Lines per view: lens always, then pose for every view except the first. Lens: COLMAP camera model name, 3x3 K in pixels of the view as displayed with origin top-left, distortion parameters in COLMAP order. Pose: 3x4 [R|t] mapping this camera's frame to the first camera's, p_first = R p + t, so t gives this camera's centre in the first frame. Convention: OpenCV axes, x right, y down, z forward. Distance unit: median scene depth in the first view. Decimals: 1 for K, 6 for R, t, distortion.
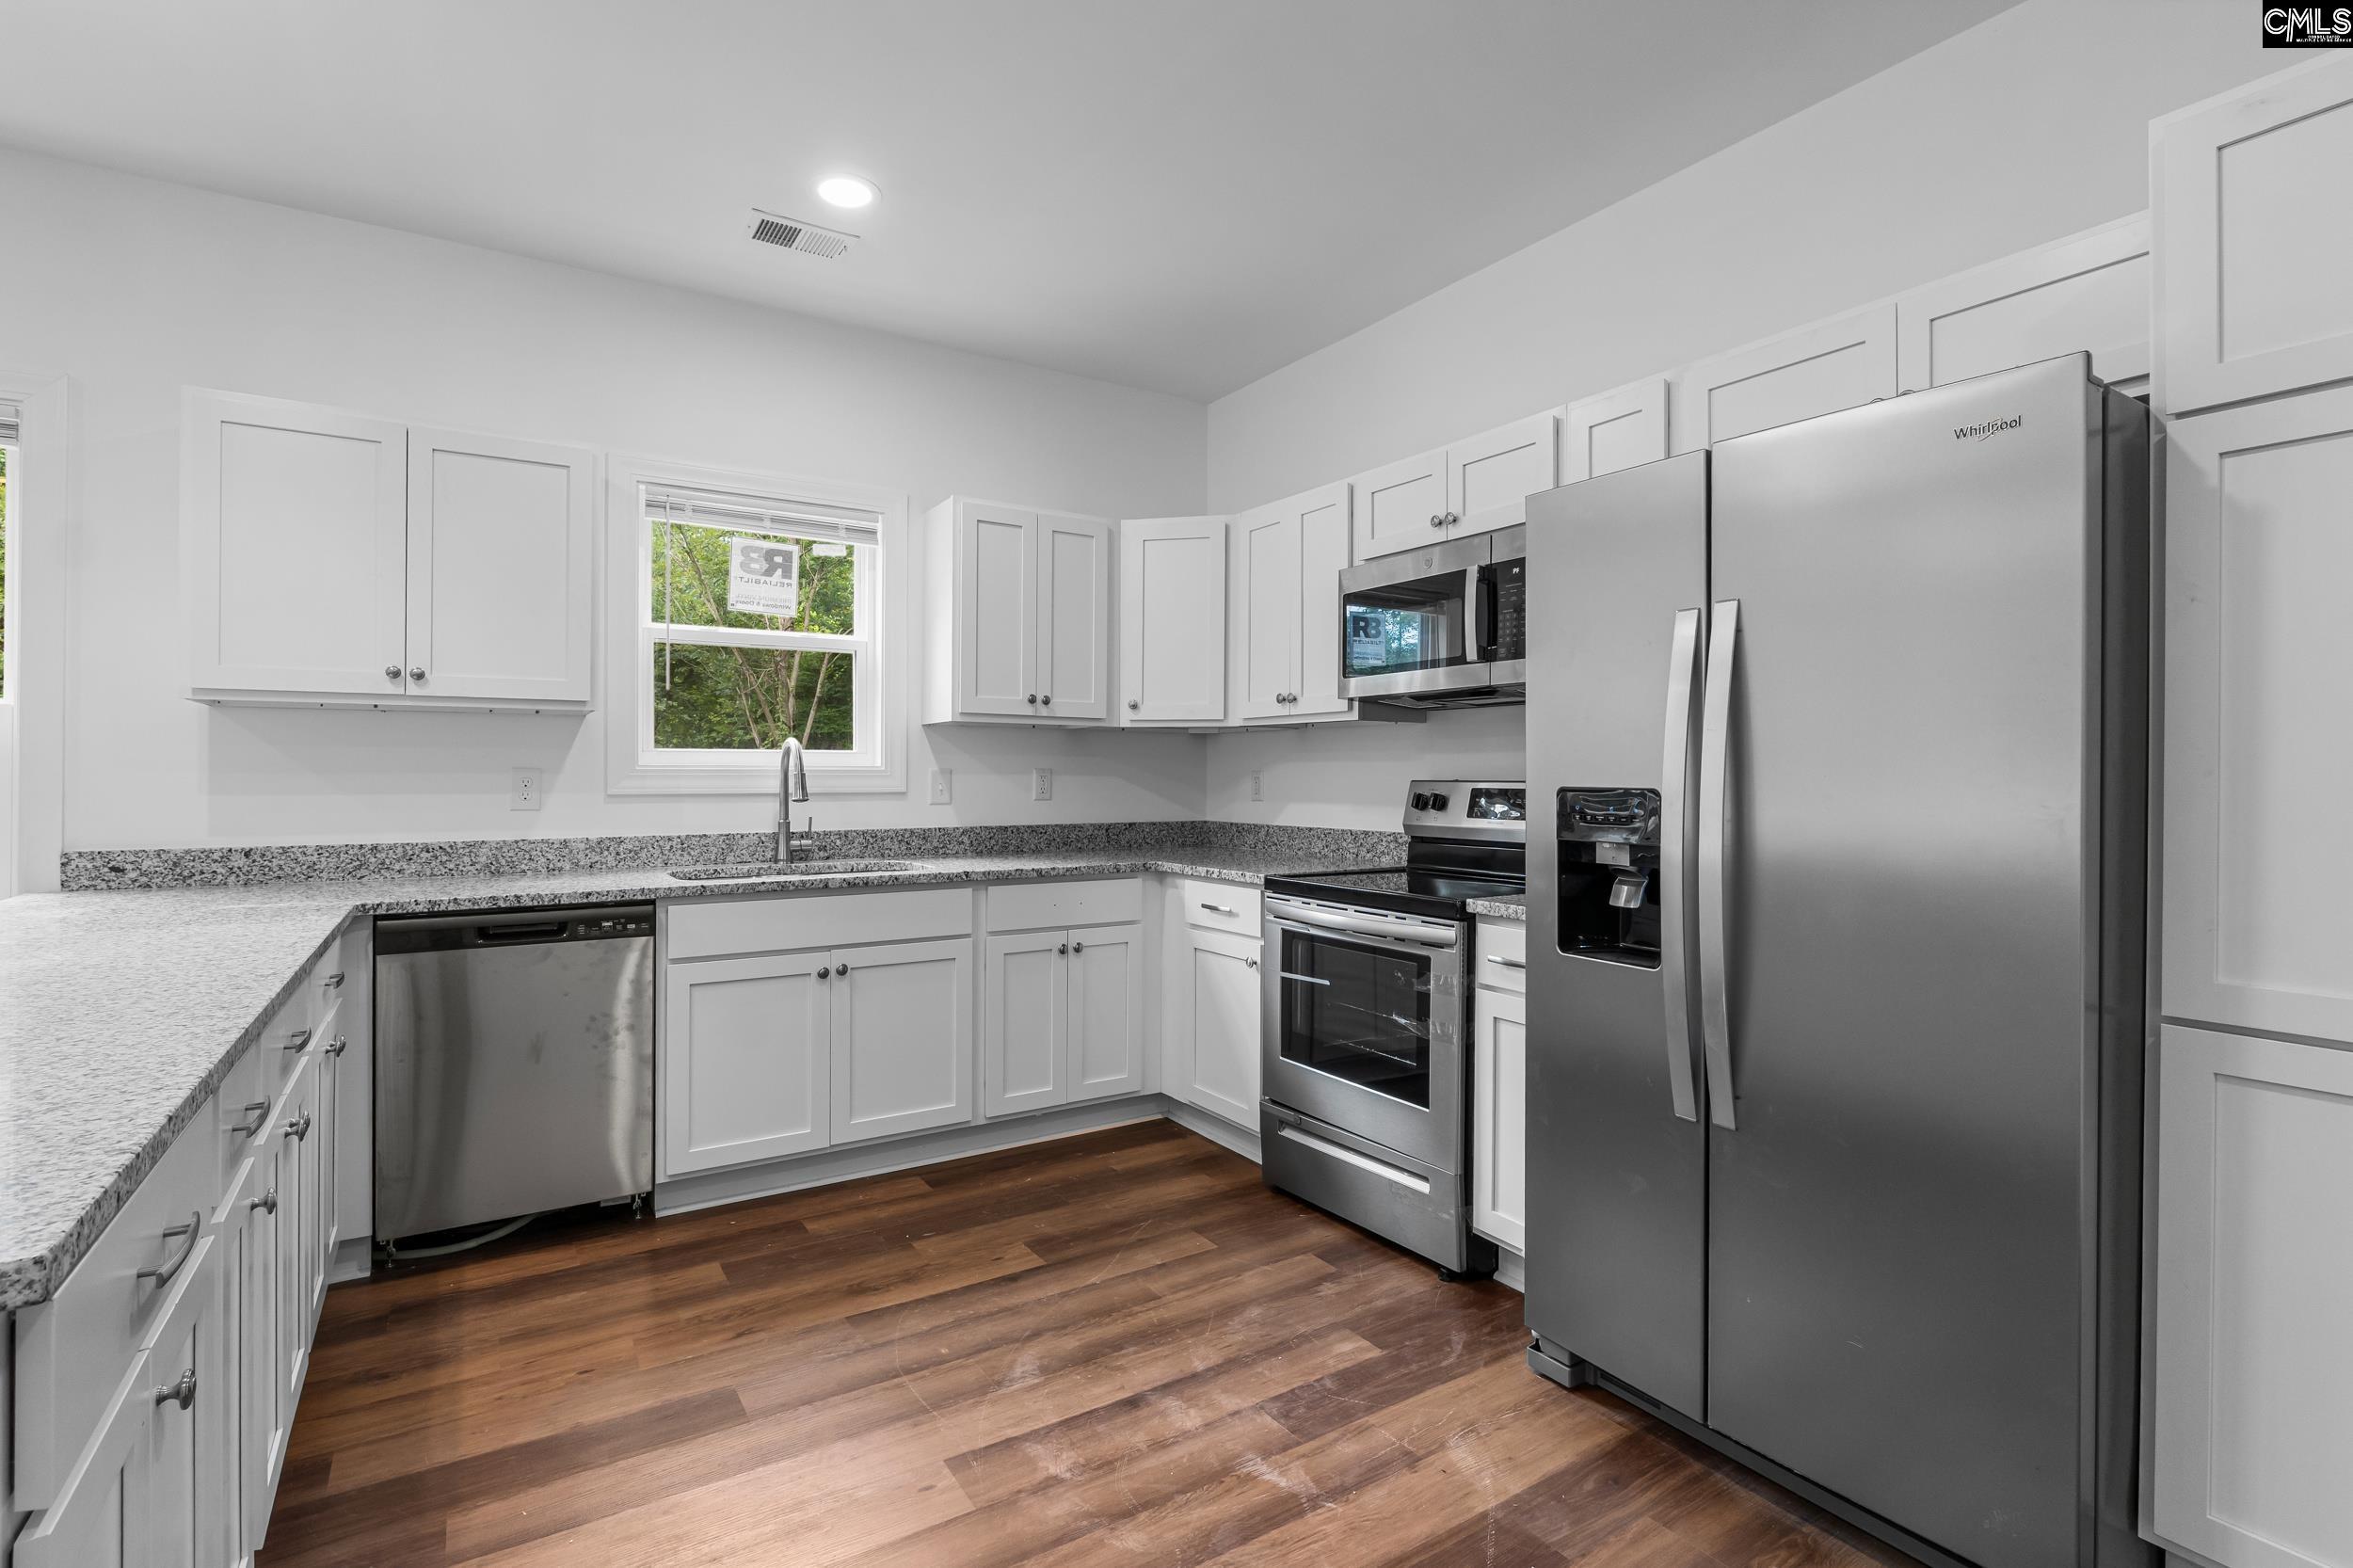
lens RADIAL K [[1116.4, 0, 1172.6], [0, 1116.4, 775.0], [0, 0, 1]] dist [0.015367, 0.000010]
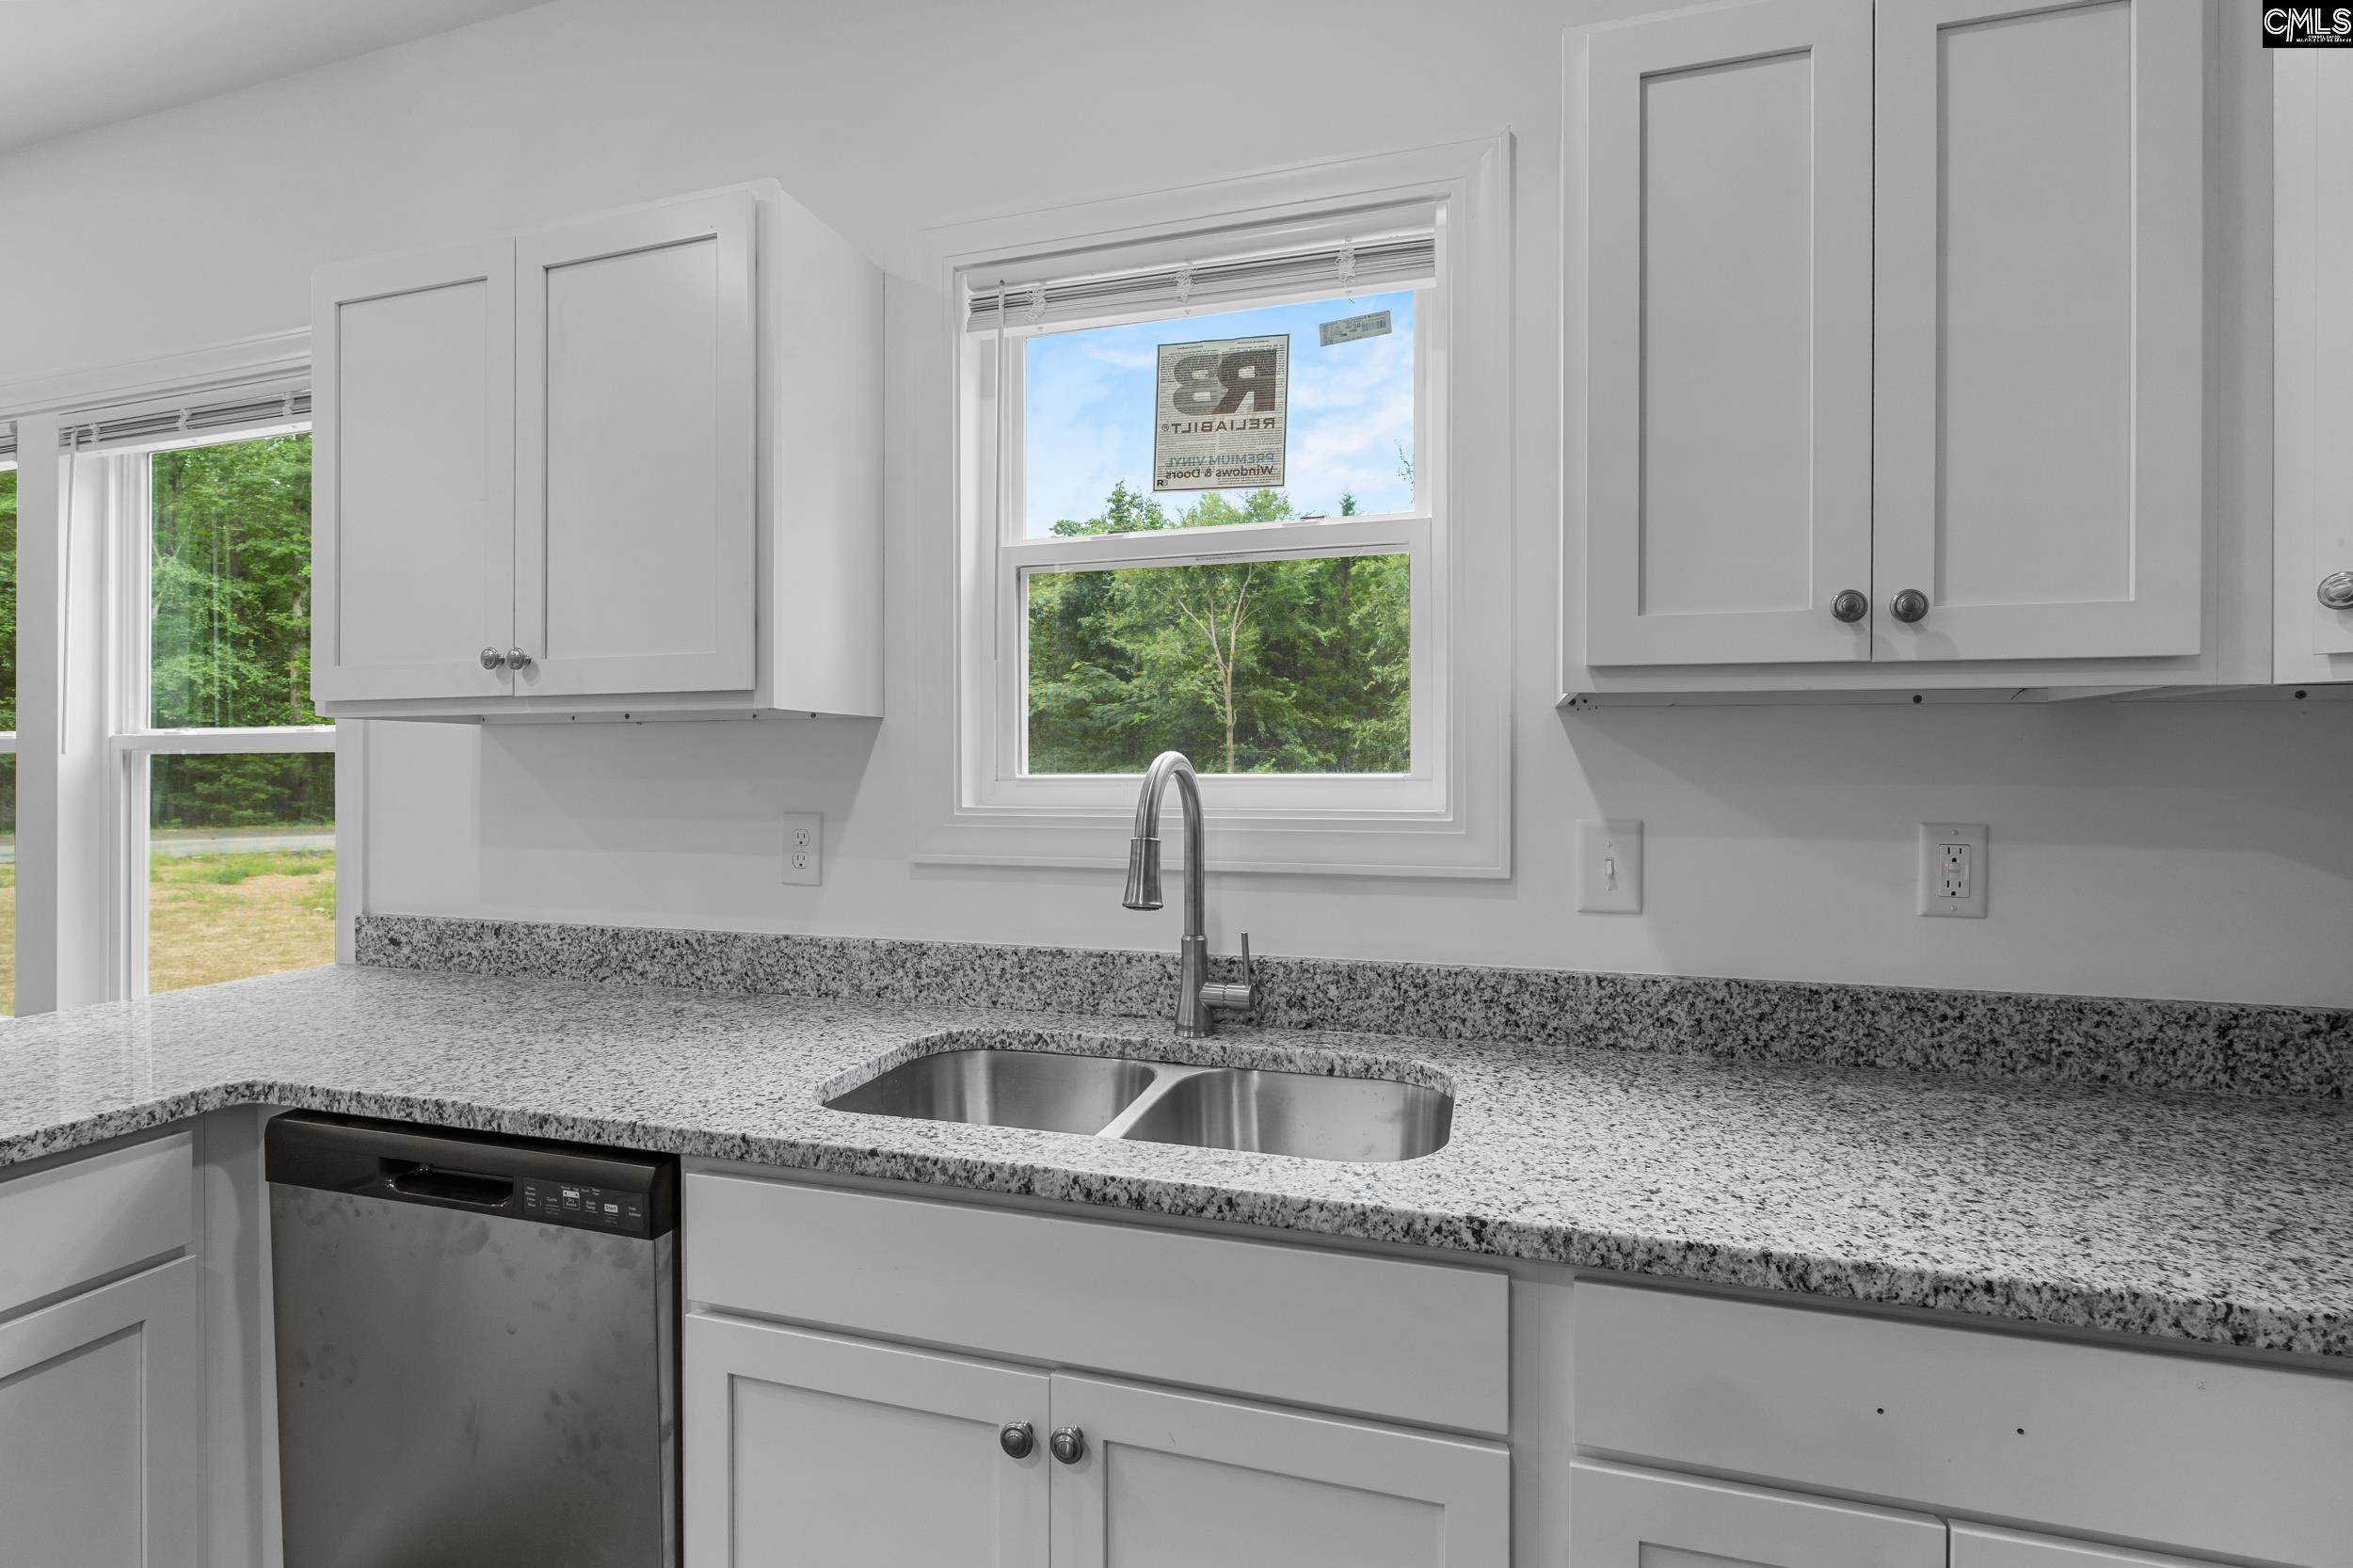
lens RADIAL K [[1085.8, 0, 1172.8], [0, 1085.8, 770.6], [0, 0, 1]] dist [-0.000043, -0.000086]
pose [[0.647760, 0.001060, -0.761844, -0.025117], [0.000242, 0.999999, 0.001597, -0.028299], [0.761844, -0.001218, 0.647759, 0.777923]]
